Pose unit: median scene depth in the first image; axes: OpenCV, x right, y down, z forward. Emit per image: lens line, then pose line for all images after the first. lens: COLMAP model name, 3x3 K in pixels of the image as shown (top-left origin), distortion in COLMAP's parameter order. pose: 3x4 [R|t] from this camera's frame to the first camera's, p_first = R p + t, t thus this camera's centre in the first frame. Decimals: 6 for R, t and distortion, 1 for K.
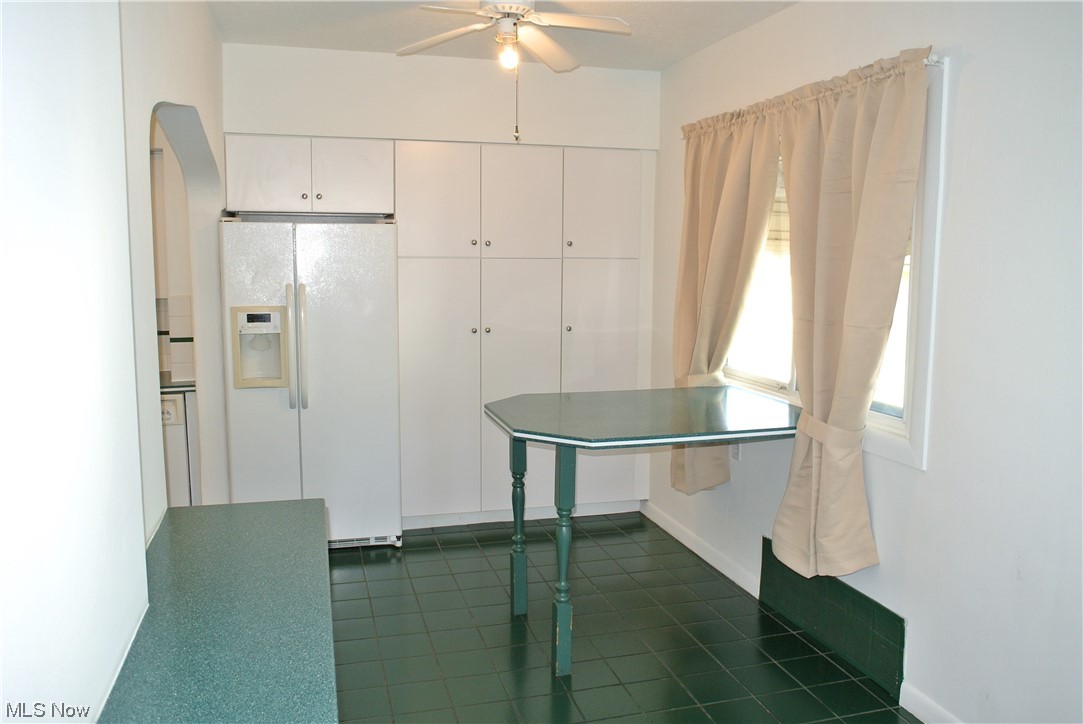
lens RADIAL K [[846.8, 0, 541.5], [0, 846.8, 362.0], [0, 0, 1]] dist [-0.064655, 0.004391]
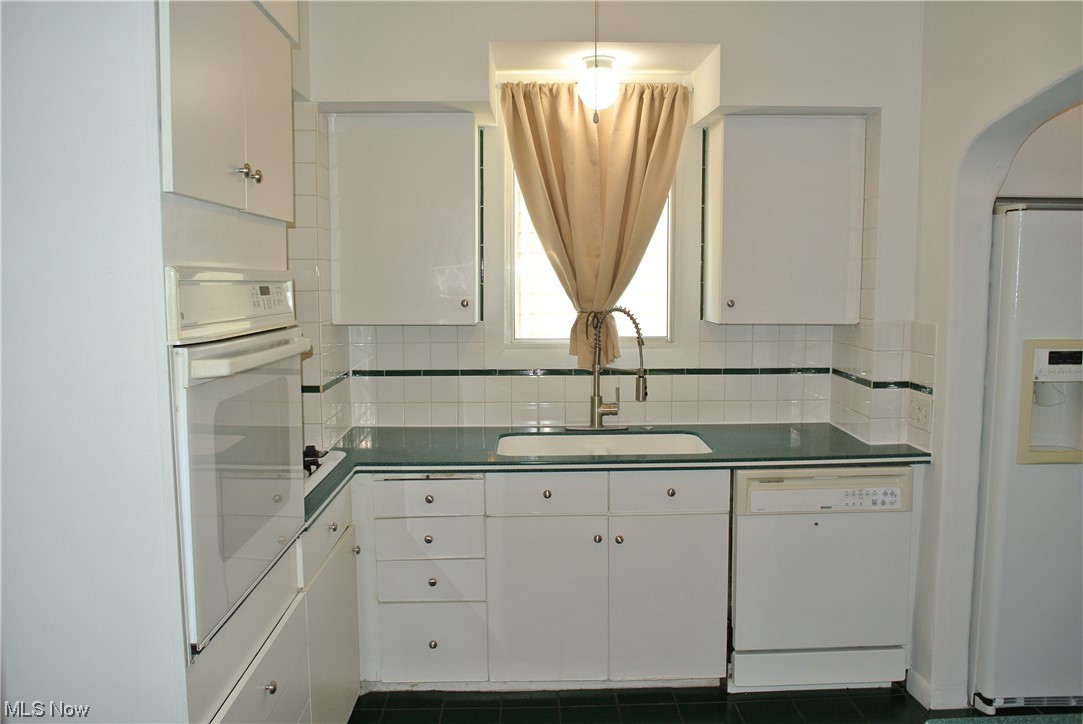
lens RADIAL K [[850.3, 0, 541.5], [0, 850.3, 362.0], [0, 0, 1]] dist [-0.076736, 0.055882]
pose [[0.970520, 0.017308, -0.240398, -0.577451], [-0.022349, 0.999583, -0.018261, -0.028202], [0.239982, 0.023095, 0.970503, 0.276201]]
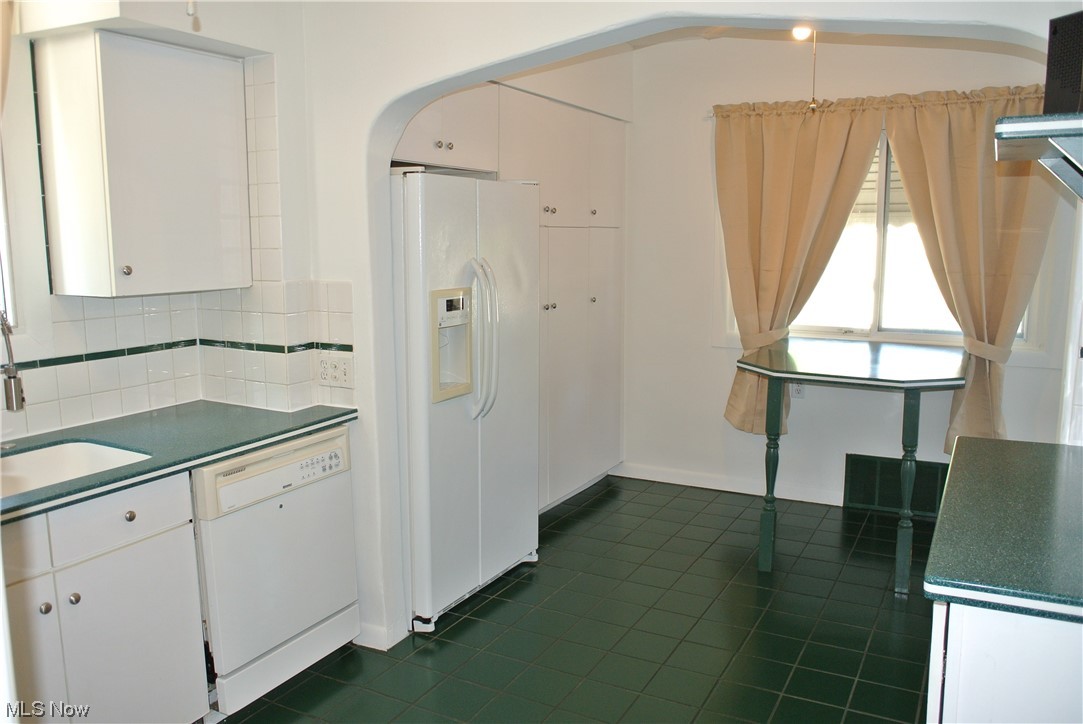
lens RADIAL K [[850.3, 0, 541.5], [0, 850.3, 362.0], [0, 0, 1]] dist [-0.076736, 0.055882]
pose [[0.688940, -0.113364, 0.715898, -0.832798], [0.094217, 0.993320, 0.066625, -0.044895], [-0.718669, 0.021549, 0.695019, 0.421495]]
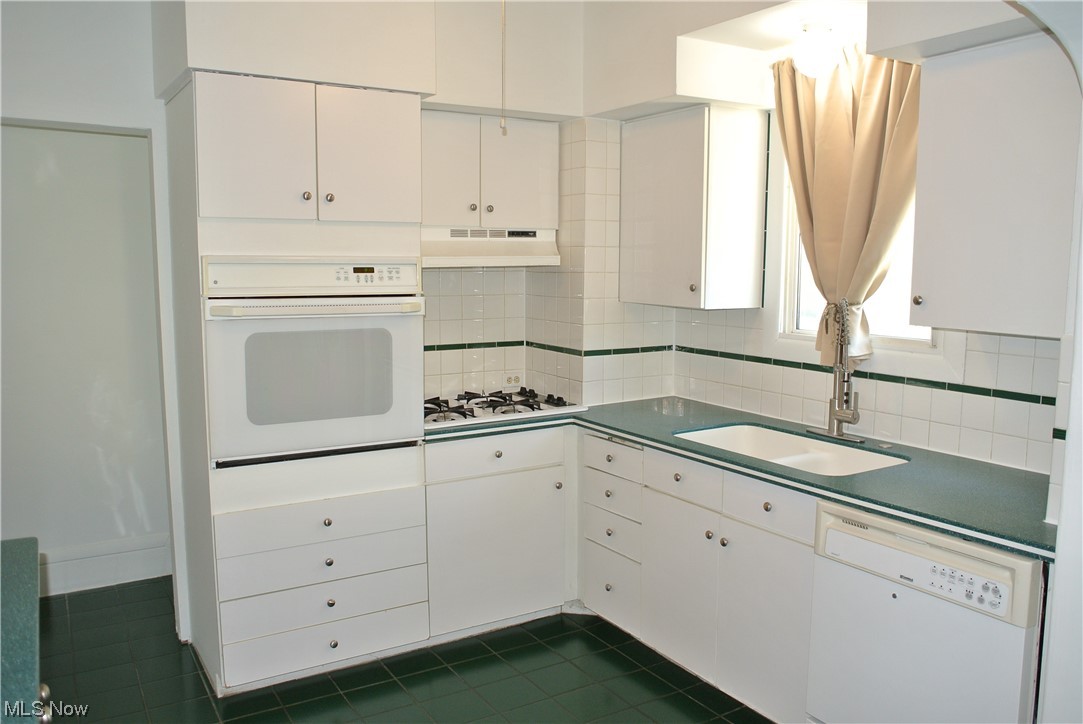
lens RADIAL K [[850.3, 0, 541.5], [0, 850.3, 362.0], [0, 0, 1]] dist [-0.076736, 0.055882]
pose [[0.281975, 0.113037, -0.952740, -0.101490], [-0.118535, 0.989532, 0.082320, -0.073012], [0.952071, 0.089721, 0.292422, 0.638303]]
